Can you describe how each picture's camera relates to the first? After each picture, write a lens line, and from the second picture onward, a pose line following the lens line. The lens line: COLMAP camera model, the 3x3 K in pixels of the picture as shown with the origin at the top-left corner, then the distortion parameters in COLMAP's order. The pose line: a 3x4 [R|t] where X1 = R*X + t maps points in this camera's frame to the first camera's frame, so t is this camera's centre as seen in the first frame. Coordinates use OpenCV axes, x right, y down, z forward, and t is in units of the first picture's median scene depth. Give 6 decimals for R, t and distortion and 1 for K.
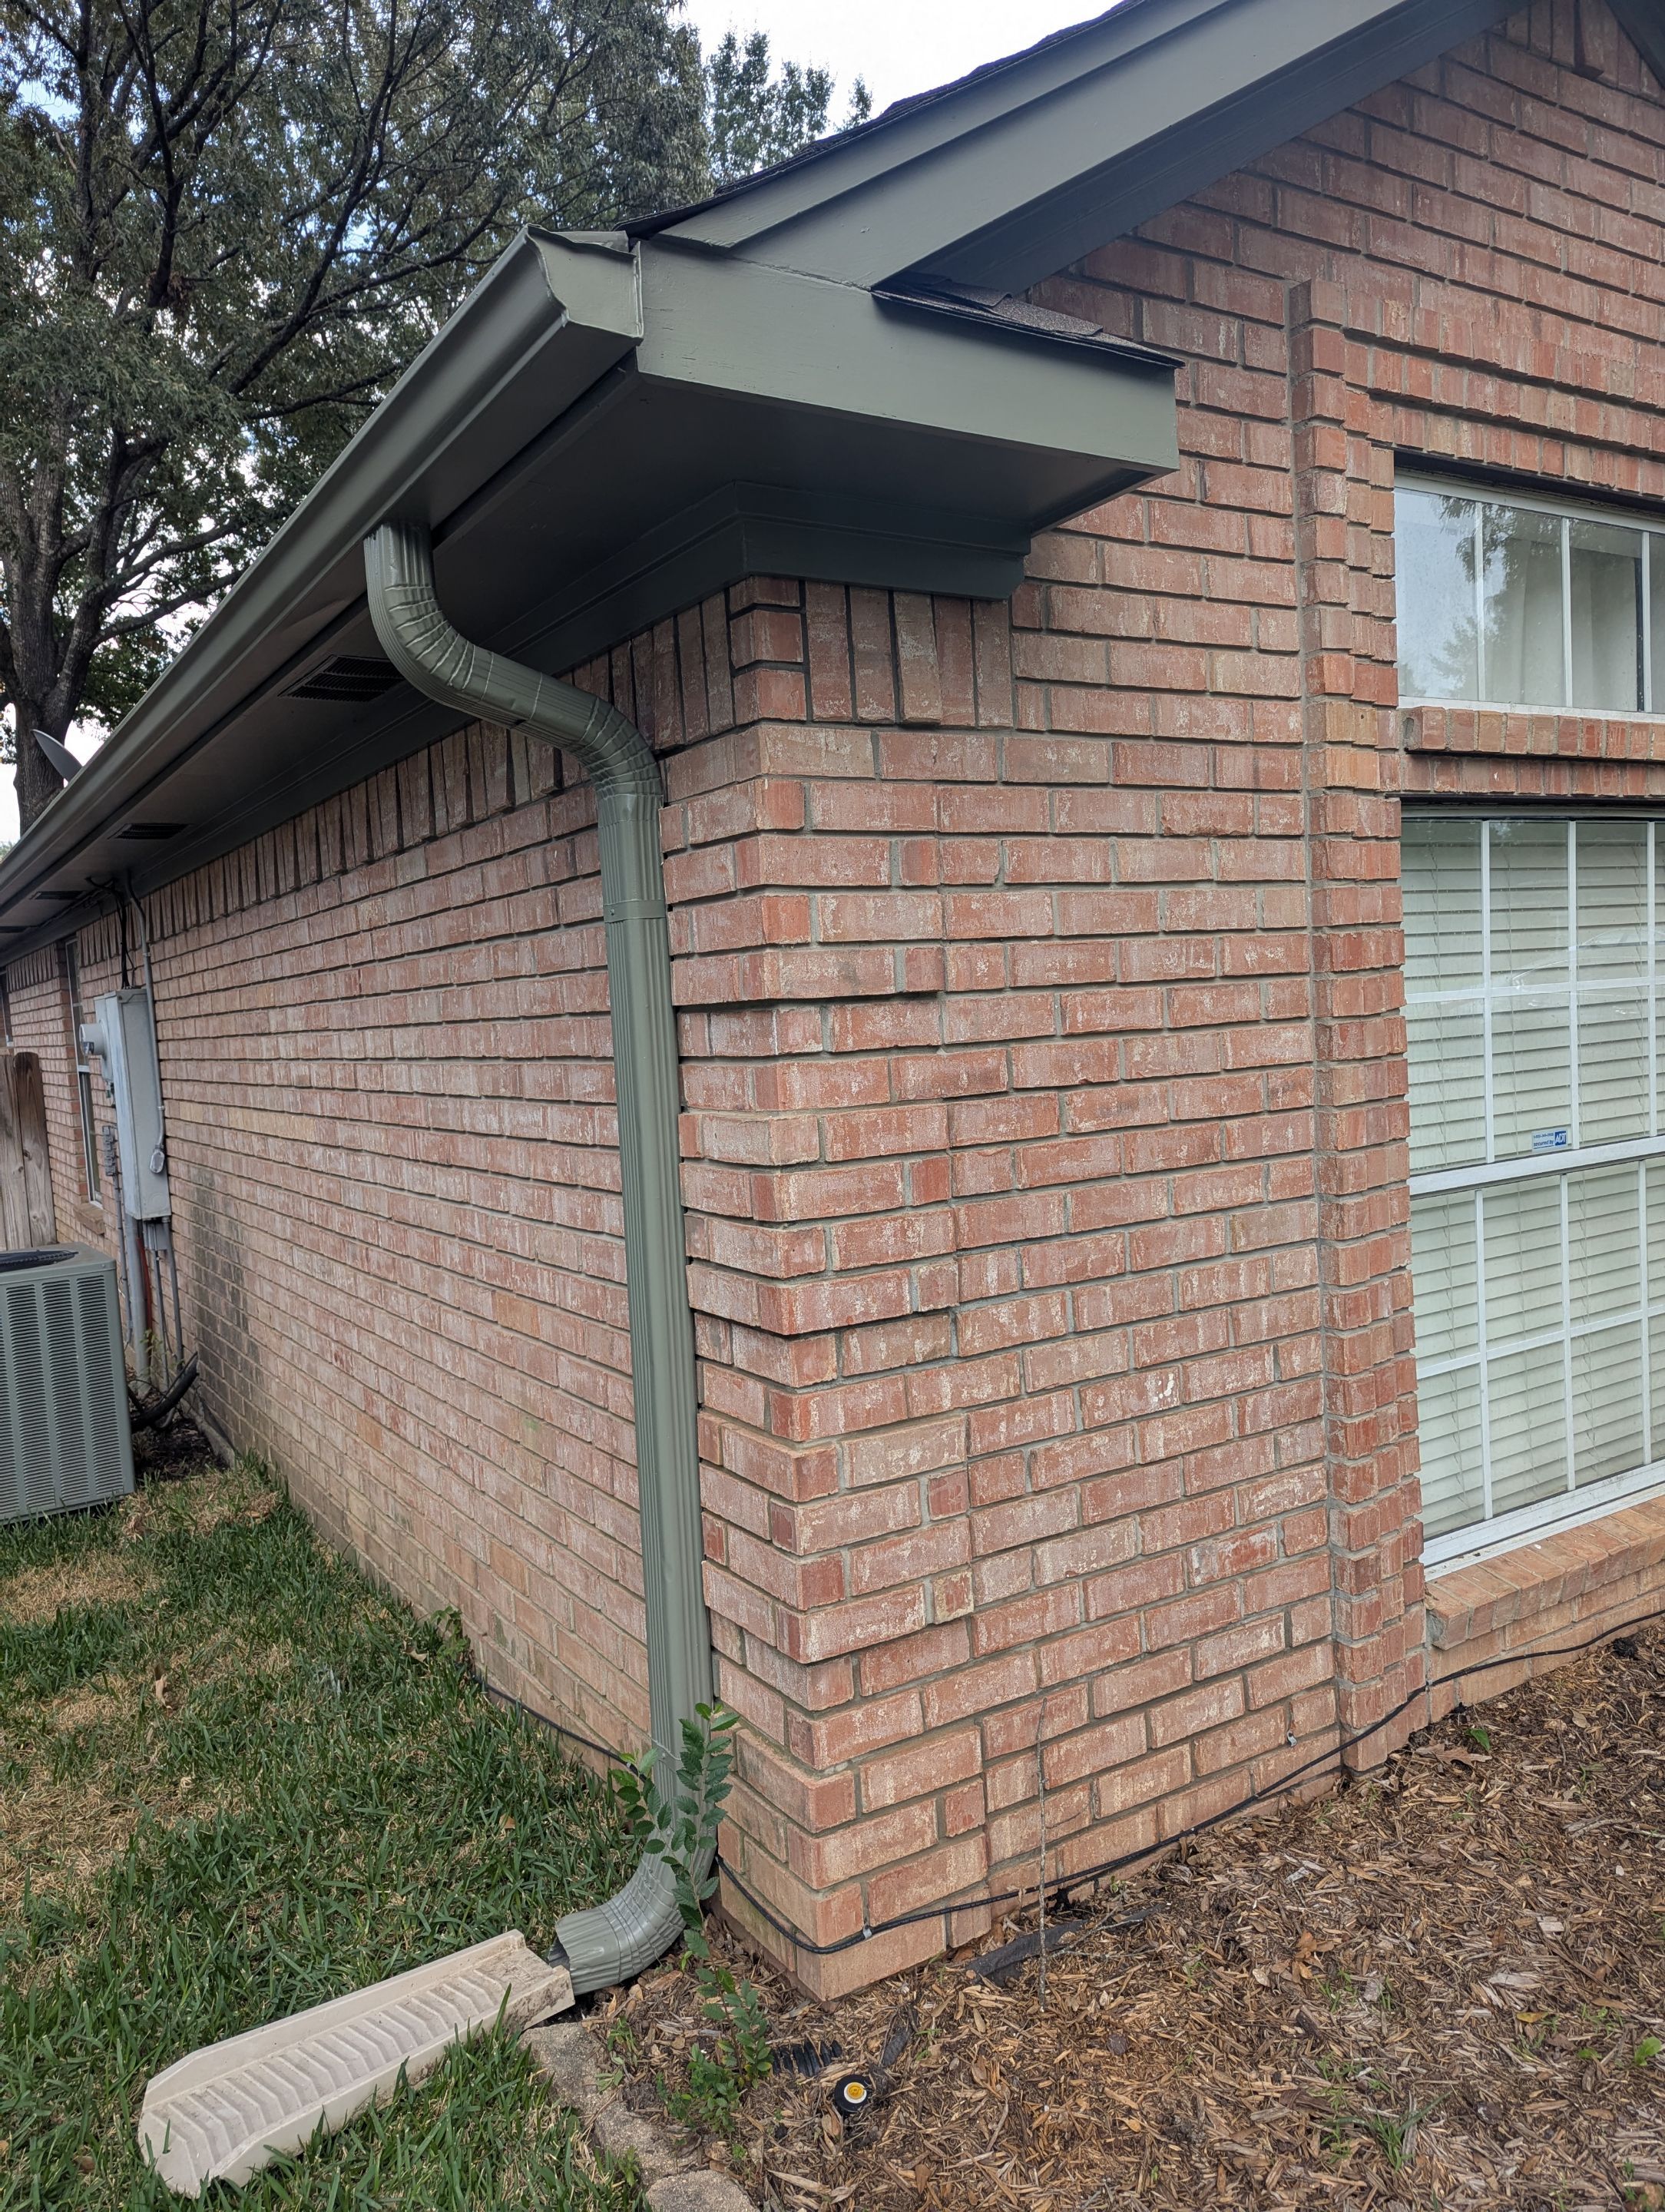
lens RADIAL K [[1512.1, 0, 831.9], [0, 1512.1, 1094.3], [0, 0, 1]] dist [0.043783, -0.001615]
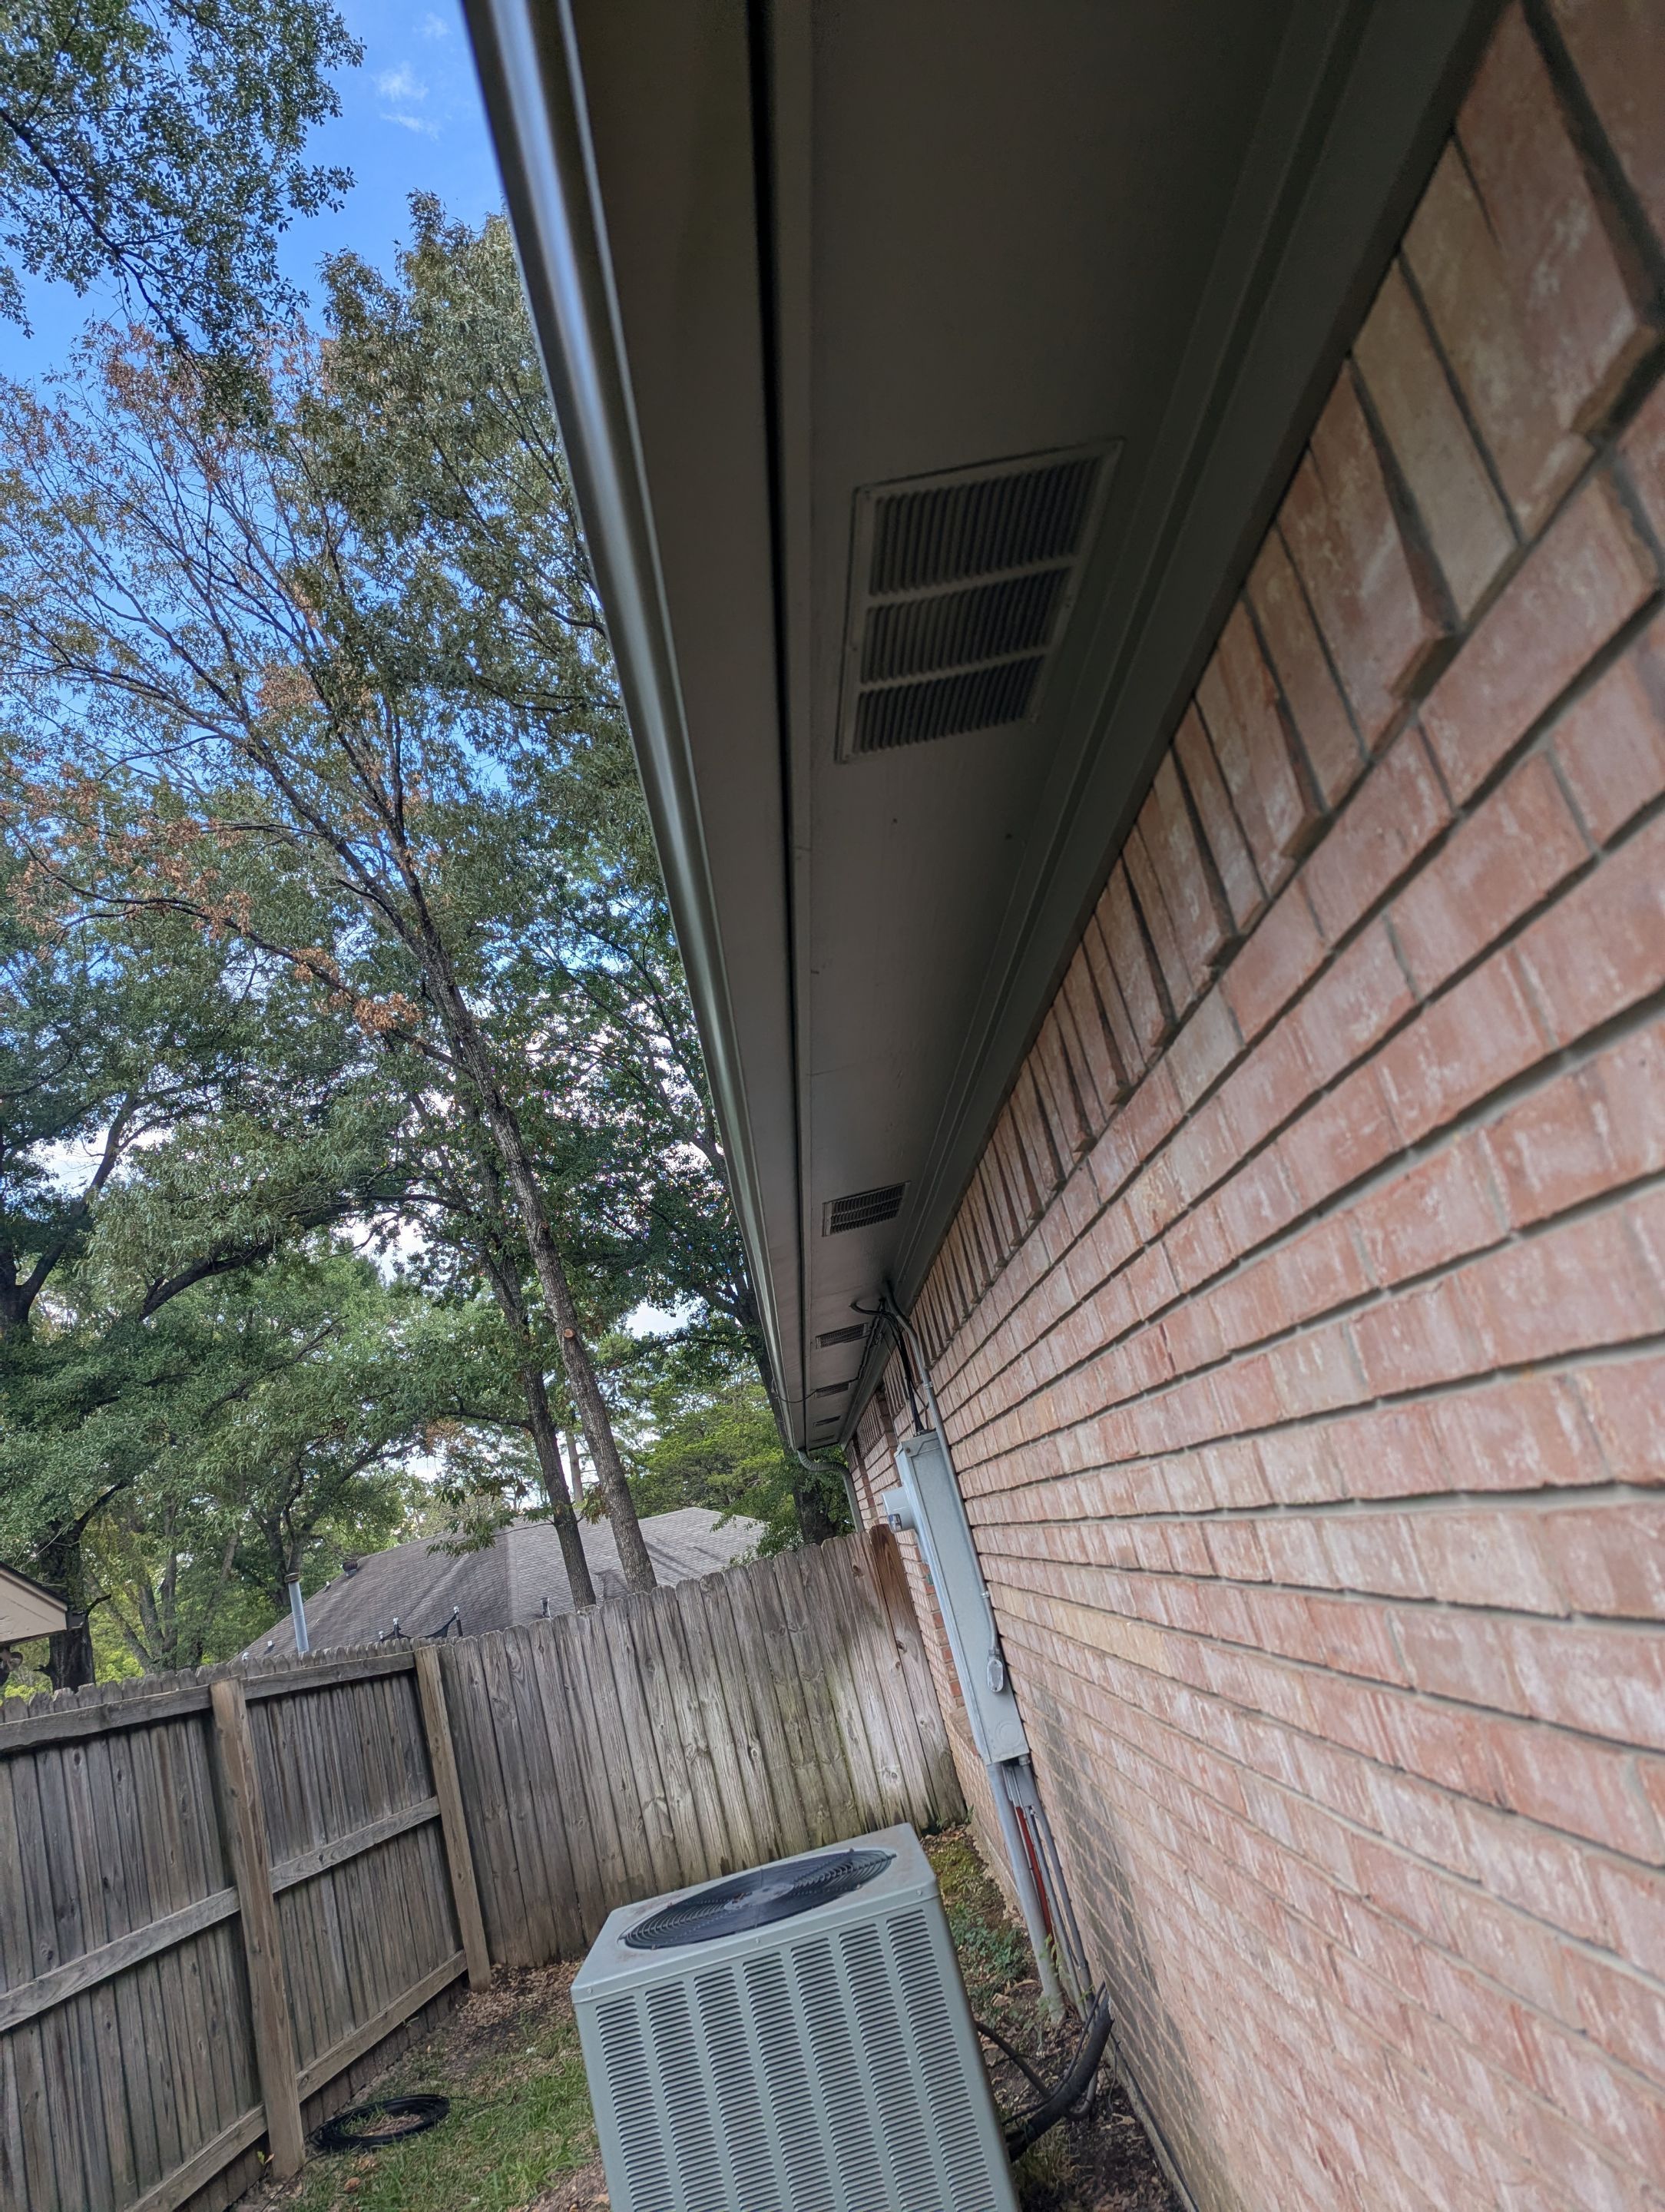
lens RADIAL K [[1512.1, 0, 824.7], [0, 1512.1, 1107.1], [0, 0, 1]] dist [0.043783, -0.001615]
pose [[0.828371, -0.287670, -0.480674, -0.135958], [0.162951, 0.944708, -0.284560, -0.025289], [0.535956, 0.157395, 0.829444, 0.488576]]
